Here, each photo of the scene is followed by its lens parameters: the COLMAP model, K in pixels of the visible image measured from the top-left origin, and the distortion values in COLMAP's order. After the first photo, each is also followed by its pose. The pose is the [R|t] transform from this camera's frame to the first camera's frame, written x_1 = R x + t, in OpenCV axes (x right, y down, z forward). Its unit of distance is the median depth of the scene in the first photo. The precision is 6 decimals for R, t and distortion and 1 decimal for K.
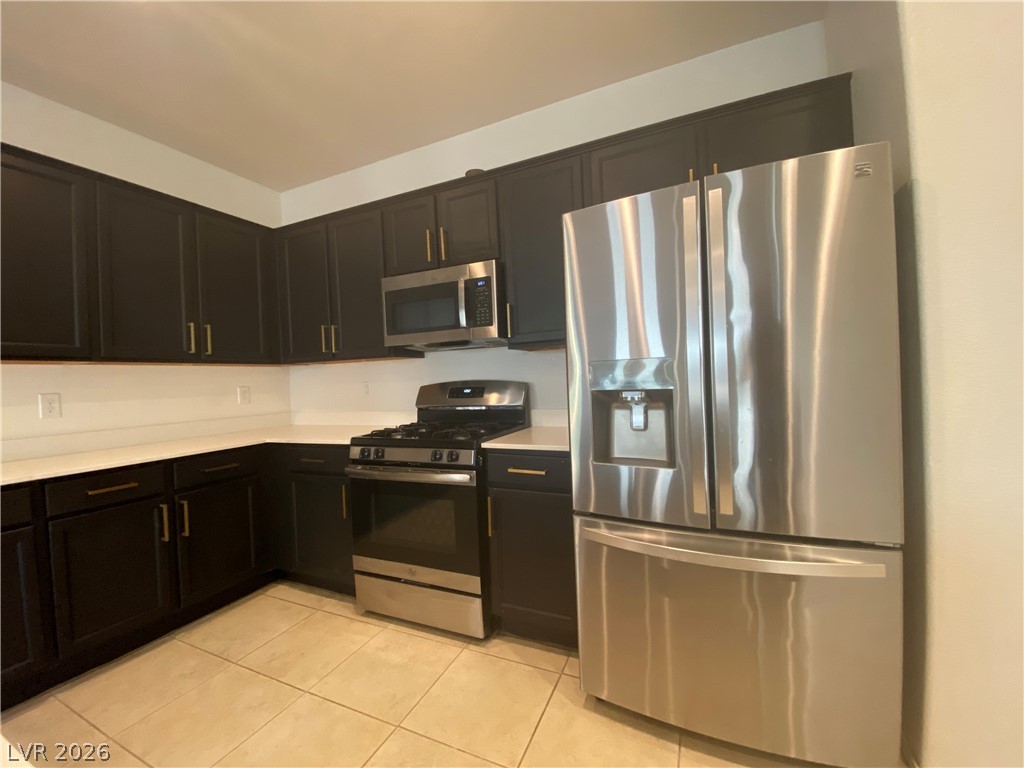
lens RADIAL K [[408.9, 0, 521.6], [0, 408.9, 382.8], [0, 0, 1]] dist [-0.006608, -0.009927]
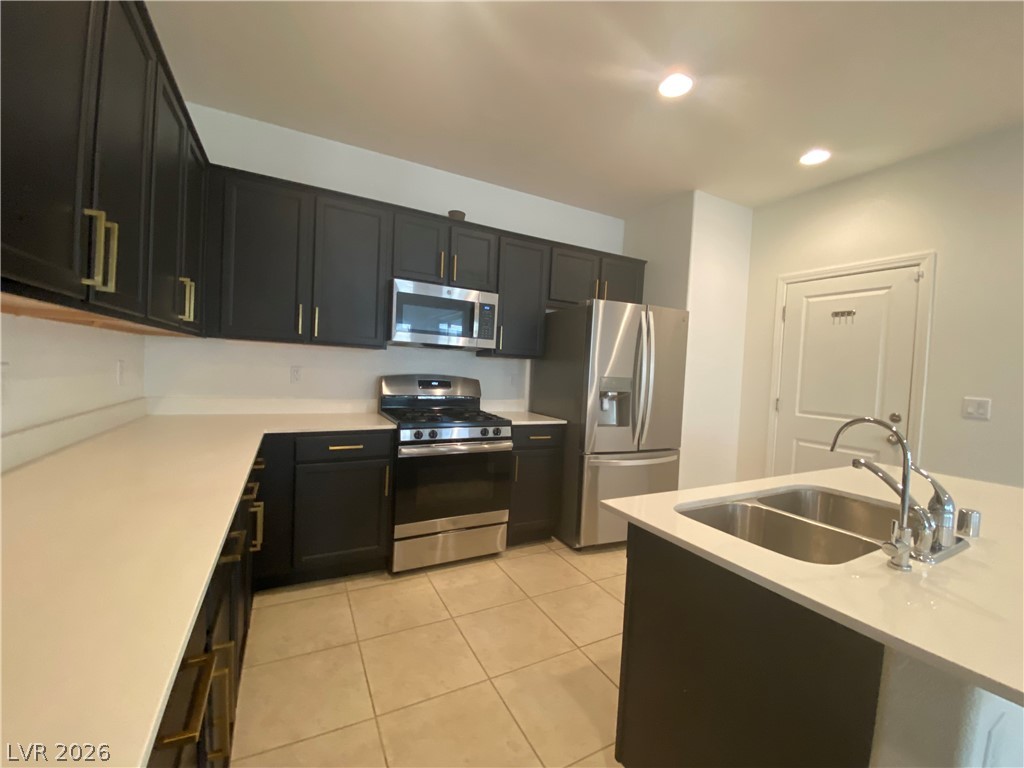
lens RADIAL K [[408.9, 0, 509.1], [0, 408.9, 384.9], [0, 0, 1]] dist [-0.006608, -0.009927]
pose [[0.617513, 0.043209, 0.785373, -1.128392], [-0.065360, 0.997856, -0.003509, 0.015990], [-0.783840, -0.049165, 0.619013, 0.071616]]
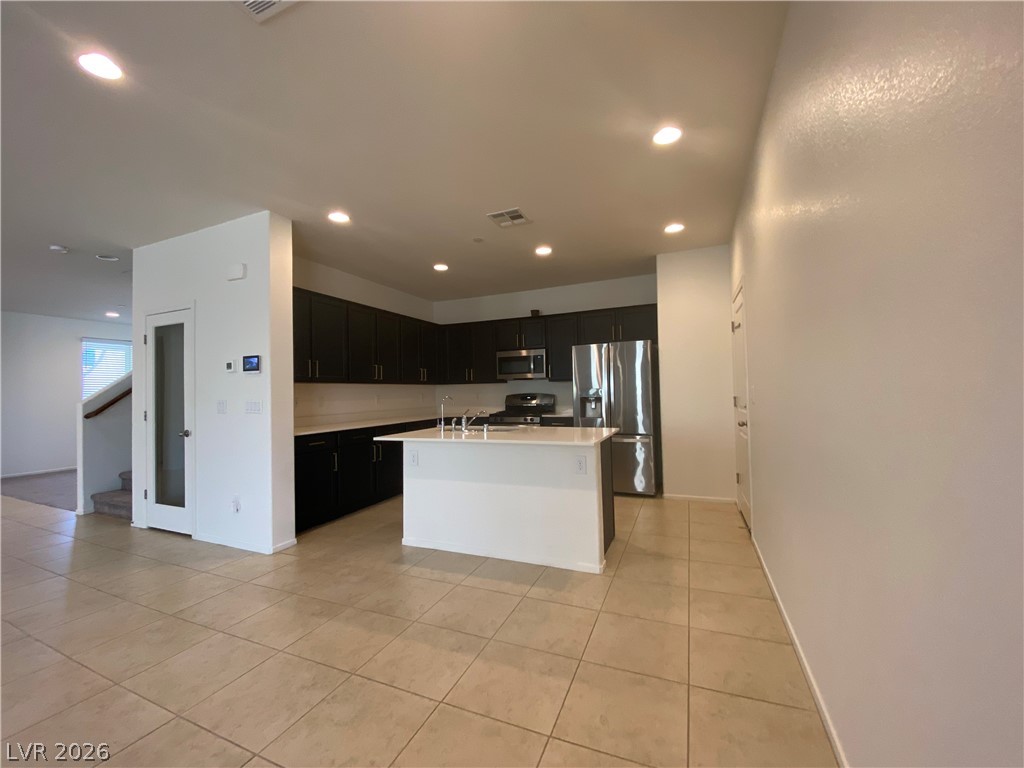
lens RADIAL K [[408.9, 0, 511.8], [0, 408.9, 380.9], [0, 0, 1]] dist [-0.006608, -0.009927]
pose [[0.999822, 0.018003, 0.005702, -0.294036], [-0.017789, 0.999211, -0.035522, 0.009375], [-0.006337, 0.035414, 0.999353, -1.689224]]
